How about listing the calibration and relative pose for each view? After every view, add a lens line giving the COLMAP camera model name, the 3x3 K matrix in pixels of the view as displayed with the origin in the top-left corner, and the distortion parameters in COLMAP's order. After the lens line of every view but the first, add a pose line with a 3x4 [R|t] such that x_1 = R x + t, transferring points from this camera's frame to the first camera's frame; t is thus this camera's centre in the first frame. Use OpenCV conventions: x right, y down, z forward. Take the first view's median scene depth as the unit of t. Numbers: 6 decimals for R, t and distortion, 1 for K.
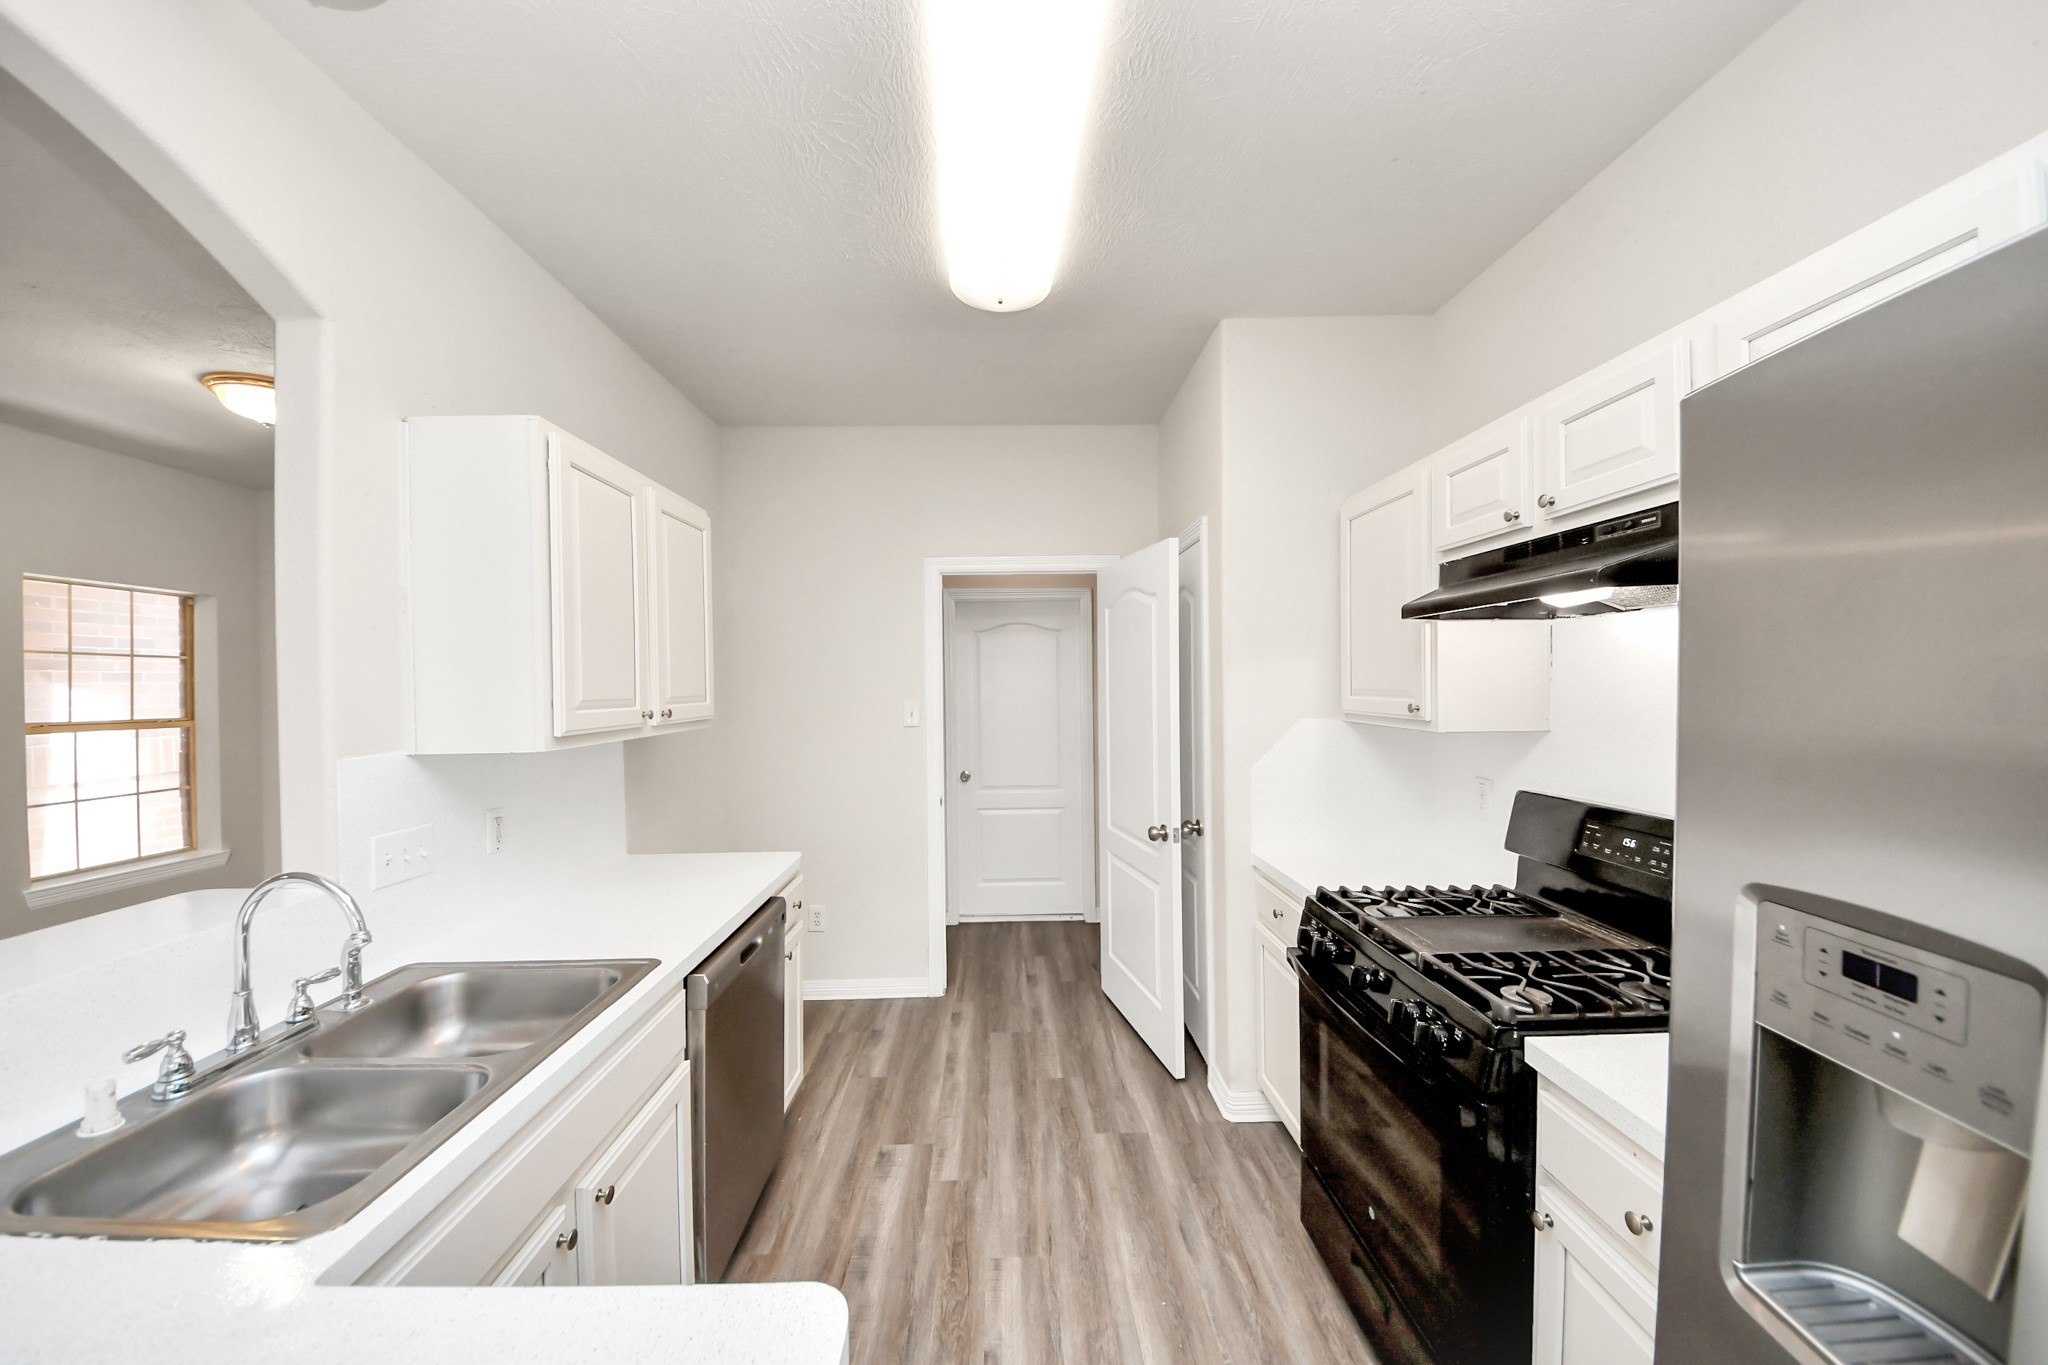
lens RADIAL K [[732.4, 0, 1024.0], [0, 732.4, 682.5], [0, 0, 1]] dist [0.000884, -0.008512]
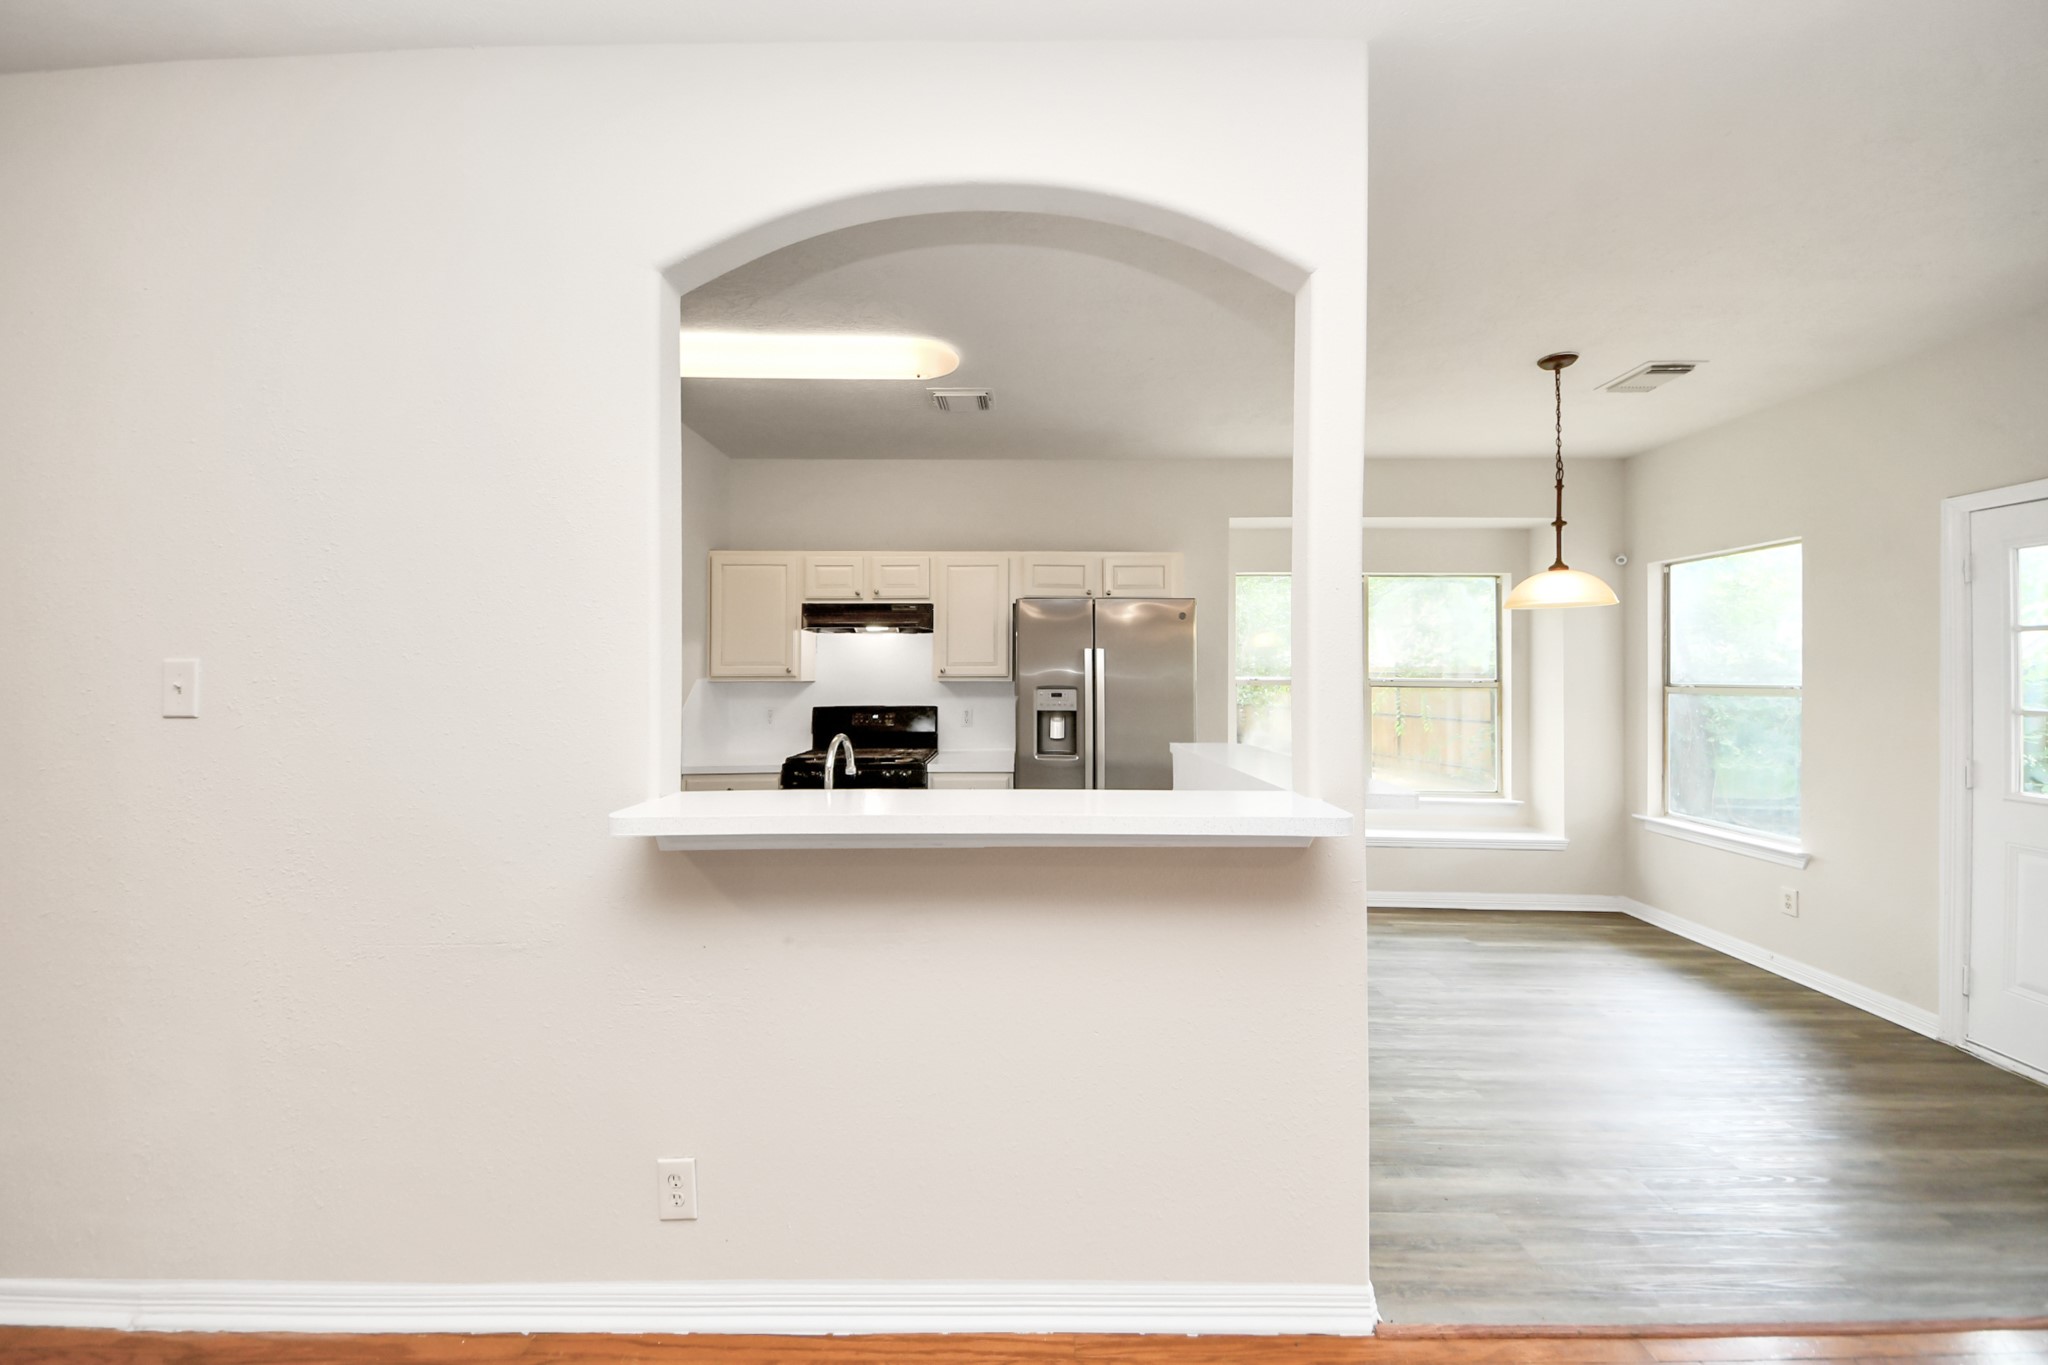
lens RADIAL K [[732.4, 0, 1024.0], [0, 732.4, 682.5], [0, 0, 1]] dist [0.000884, -0.008512]
pose [[0.029441, -0.009317, 0.999523, -0.708188], [0.001040, 0.999956, 0.009291, 0.023125], [-0.999566, 0.000766, 0.029449, 0.125916]]
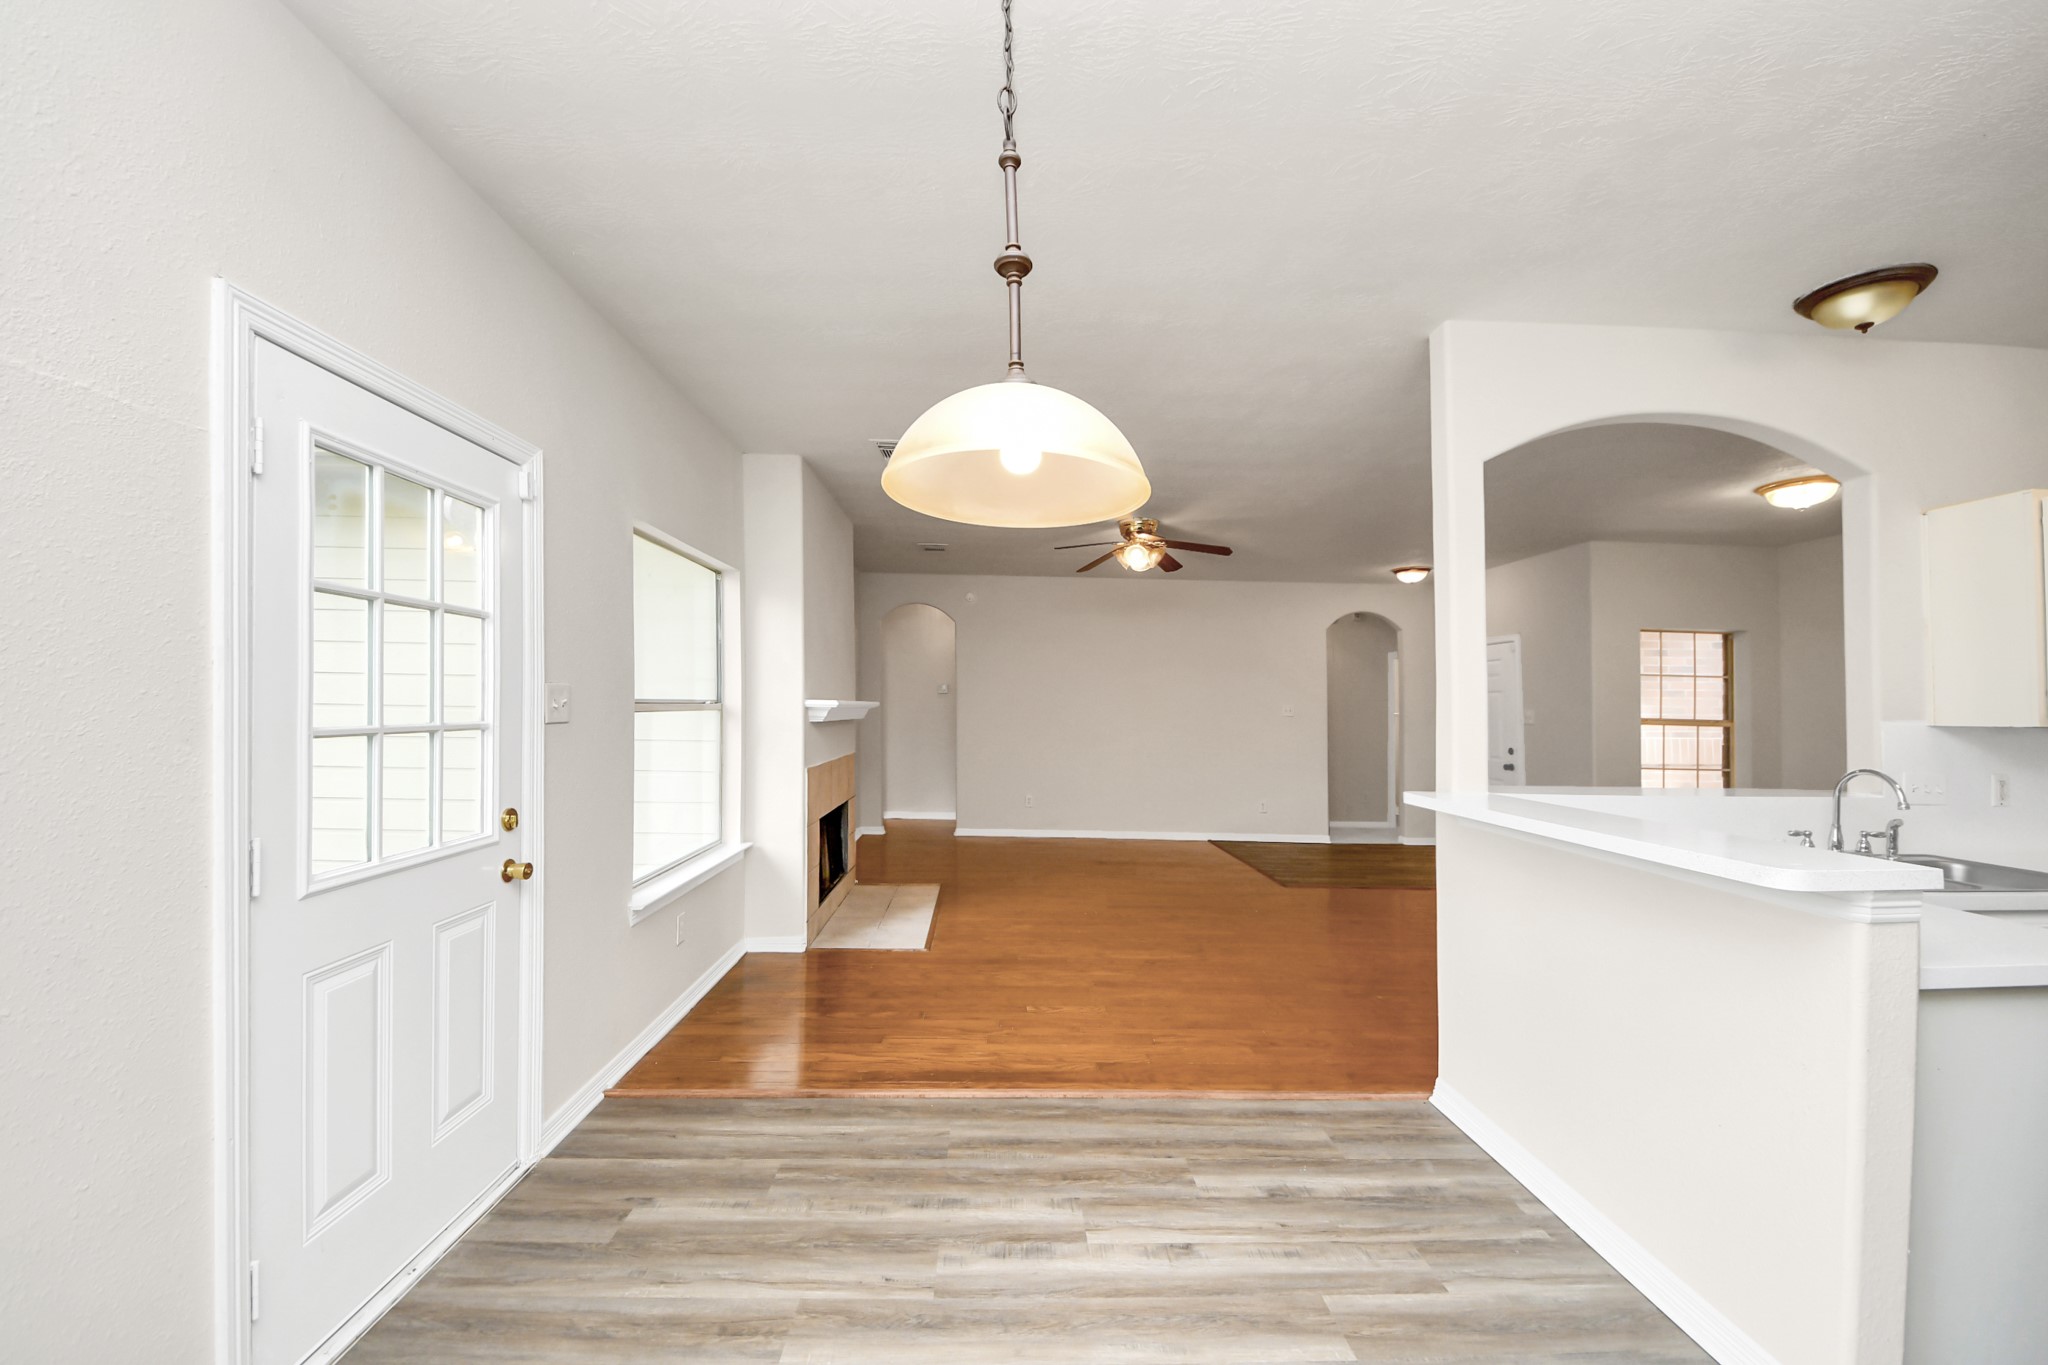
lens RADIAL K [[732.4, 0, 1024.0], [0, 732.4, 682.5], [0, 0, 1]] dist [0.000884, -0.008512]
pose [[-0.012397, -0.017736, -0.999766, 0.312759], [-0.020988, 0.999627, -0.017474, 0.032873], [0.999703, 0.020767, -0.012765, -0.400119]]
